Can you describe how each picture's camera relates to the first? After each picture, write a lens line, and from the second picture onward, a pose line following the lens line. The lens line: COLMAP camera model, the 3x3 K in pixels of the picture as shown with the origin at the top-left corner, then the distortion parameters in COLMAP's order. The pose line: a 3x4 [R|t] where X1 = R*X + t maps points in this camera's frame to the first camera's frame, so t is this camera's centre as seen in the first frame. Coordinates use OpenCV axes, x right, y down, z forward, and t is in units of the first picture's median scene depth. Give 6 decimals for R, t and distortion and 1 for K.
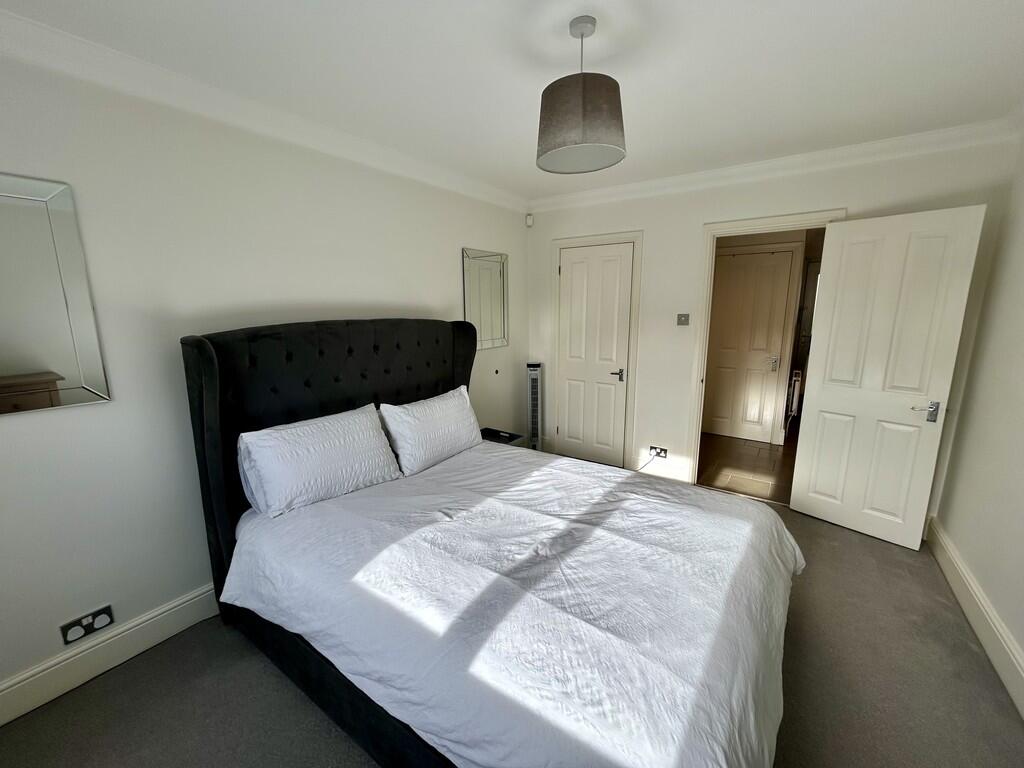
lens RADIAL K [[413.0, 0, 512.0], [0, 413.0, 384.0], [0, 0, 1]] dist [0.001040, -0.000257]
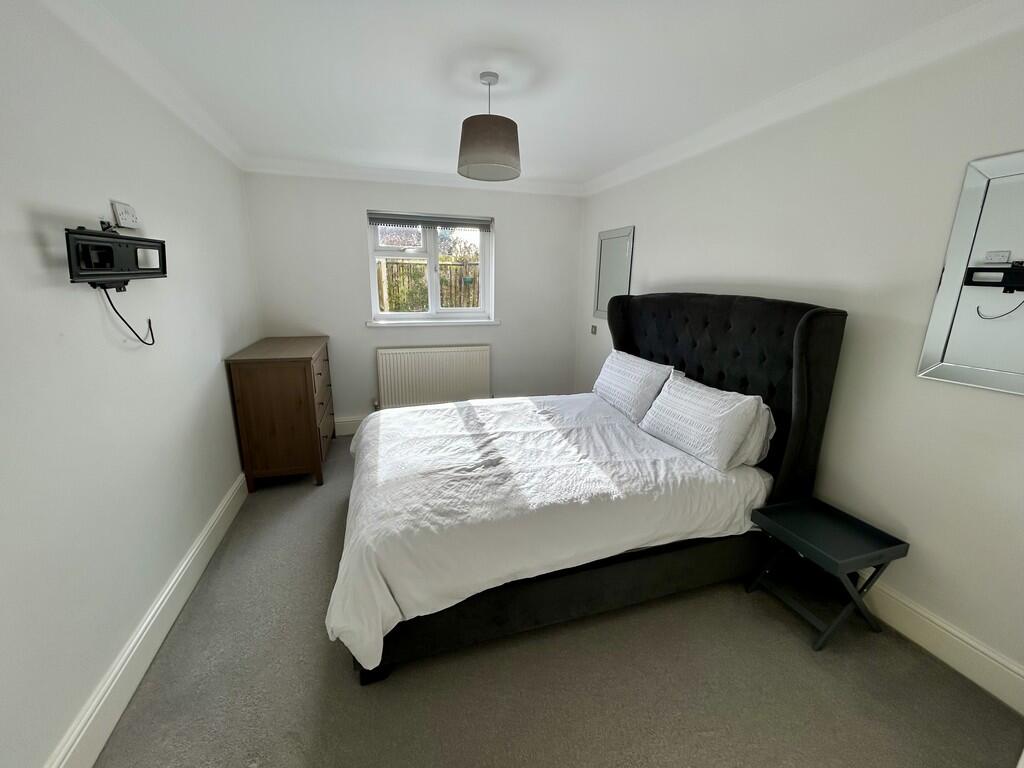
lens RADIAL K [[413.0, 0, 512.0], [0, 413.0, 384.0], [0, 0, 1]] dist [0.001040, -0.000257]
pose [[-0.603532, 0.197486, -0.772495, 1.017345], [-0.160574, 0.918888, 0.360363, -0.303933], [0.781003, 0.341533, -0.522867, 1.545547]]
